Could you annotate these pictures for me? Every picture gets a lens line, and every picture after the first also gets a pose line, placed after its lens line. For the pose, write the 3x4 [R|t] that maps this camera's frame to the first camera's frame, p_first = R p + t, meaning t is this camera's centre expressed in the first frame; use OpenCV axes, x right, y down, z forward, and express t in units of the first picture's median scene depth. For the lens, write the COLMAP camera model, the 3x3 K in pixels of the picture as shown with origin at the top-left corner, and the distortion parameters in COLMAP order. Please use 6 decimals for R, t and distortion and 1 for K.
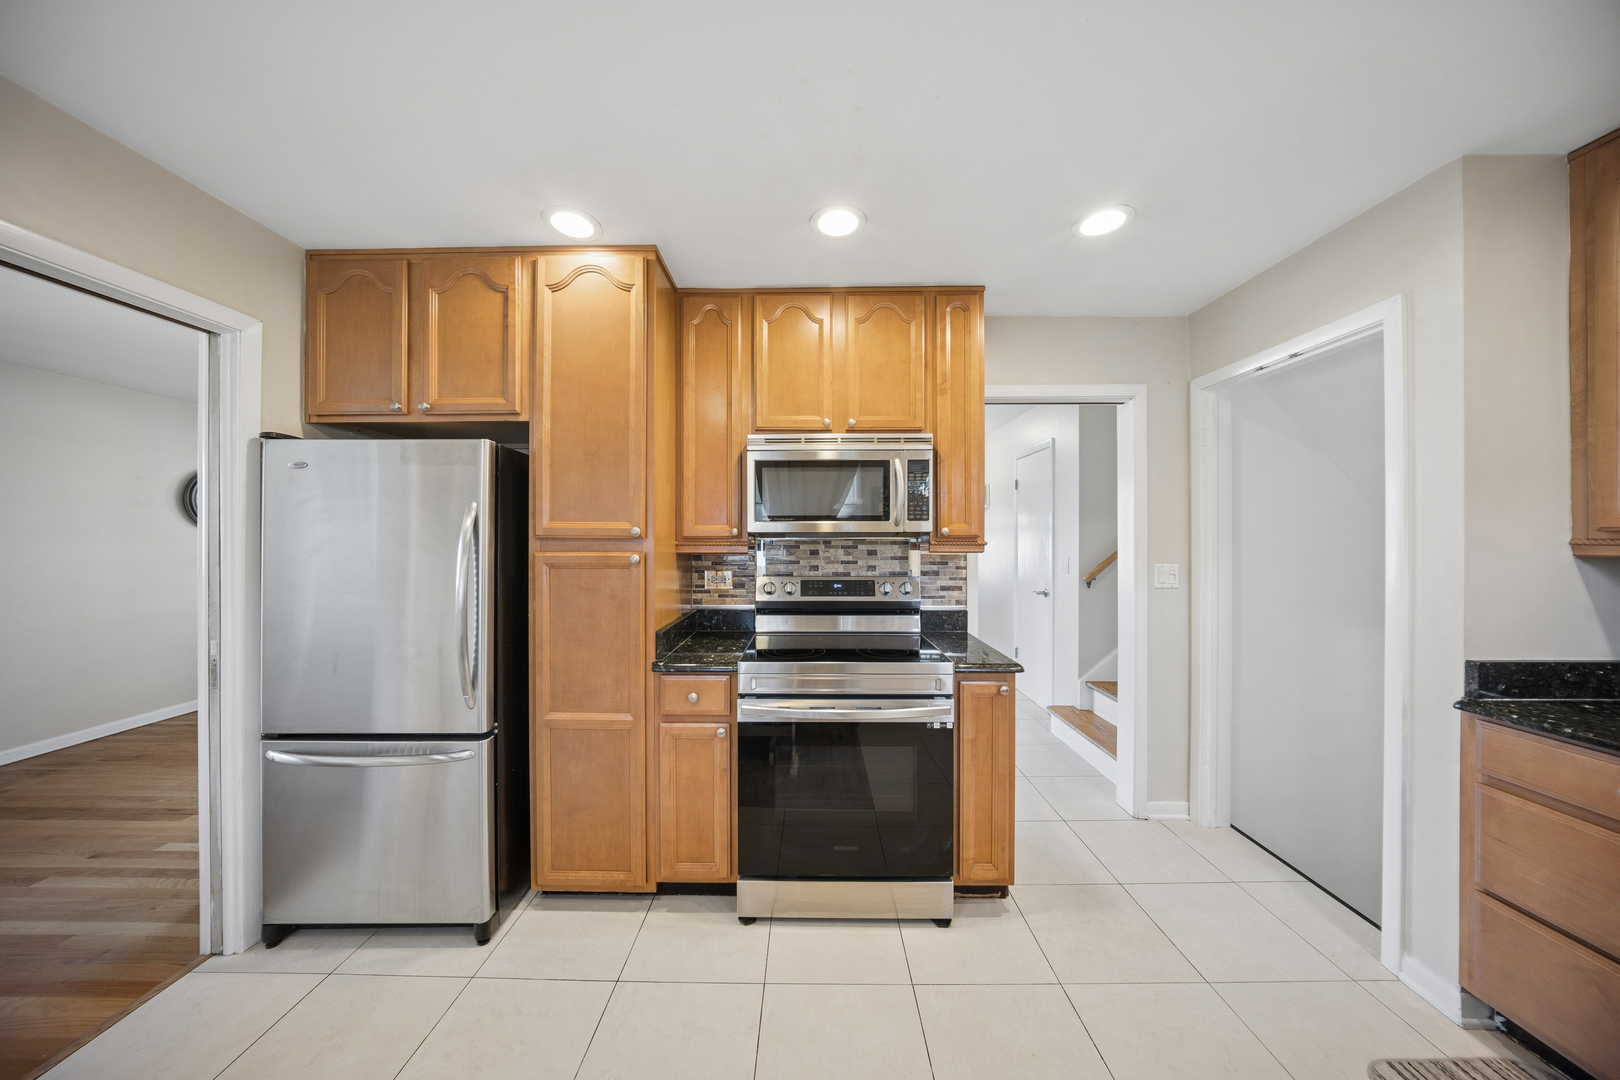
lens RADIAL K [[517.0, 0, 804.6], [0, 517.0, 535.6], [0, 0, 1]] dist [-0.019518, 0.002335]
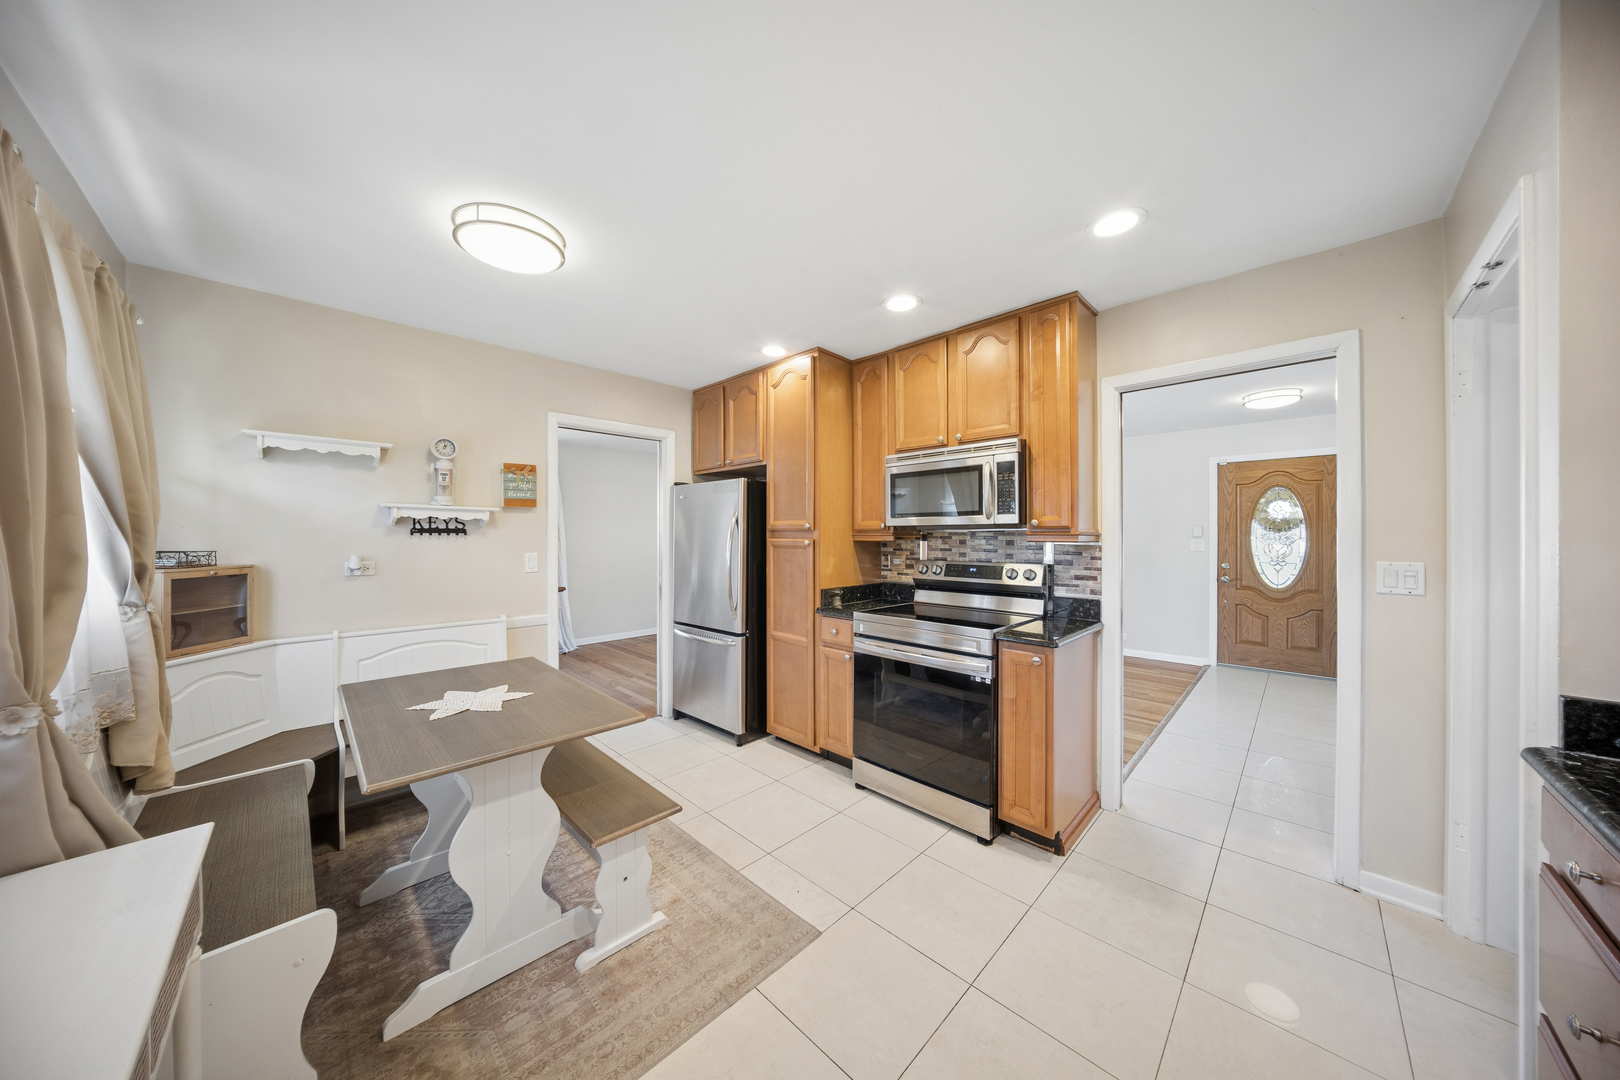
lens RADIAL K [[517.0, 0, 804.6], [0, 517.0, 535.6], [0, 0, 1]] dist [-0.019518, 0.002335]
pose [[0.711346, -0.000390, -0.702842, 0.799113], [0.001665, 0.999998, 0.001131, 0.019999], [0.702840, -0.001975, 0.711345, -0.168464]]
